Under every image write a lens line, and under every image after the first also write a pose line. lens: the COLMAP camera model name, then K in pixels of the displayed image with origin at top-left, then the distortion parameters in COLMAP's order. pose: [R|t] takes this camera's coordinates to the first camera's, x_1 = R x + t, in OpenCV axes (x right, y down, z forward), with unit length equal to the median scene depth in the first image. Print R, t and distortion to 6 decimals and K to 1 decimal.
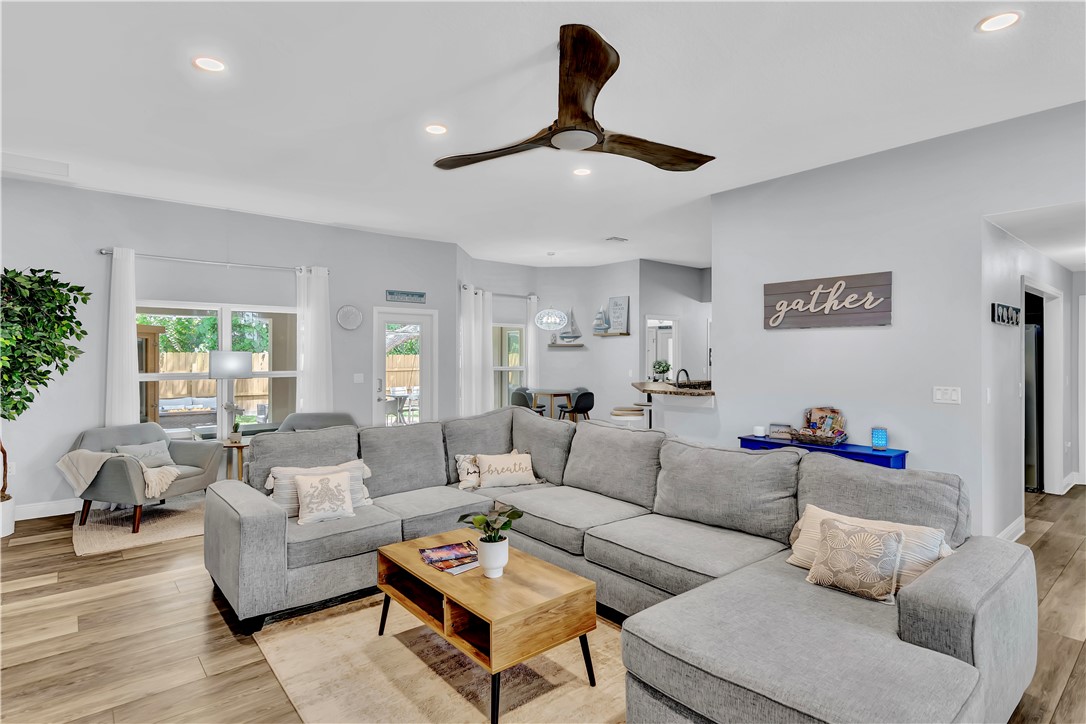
lens RADIAL K [[552.2, 0, 550.5], [0, 552.2, 358.8], [0, 0, 1]] dist [0.001466, 0.000597]
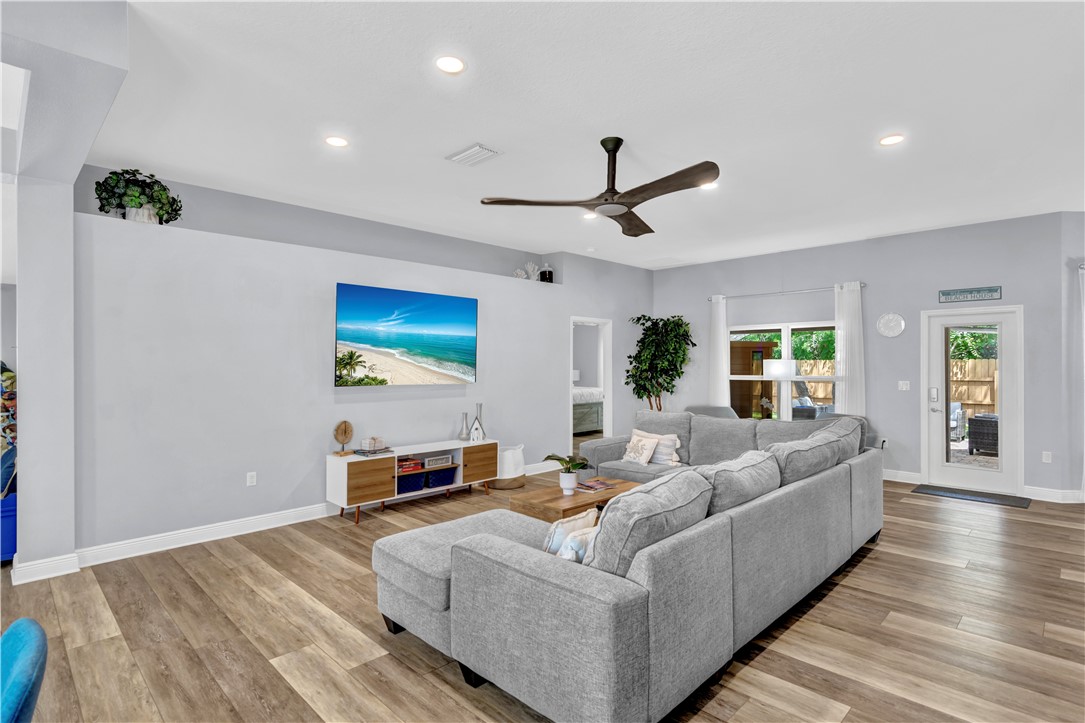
lens RADIAL K [[551.6, 0, 550.0], [0, 551.6, 358.3], [0, 0, 1]] dist [0.001466, 0.000597]
pose [[0.075956, -0.007063, -0.997086, 0.741603], [-0.007937, 0.999939, -0.007688, -0.002085], [0.997080, 0.008498, 0.075896, 0.394077]]
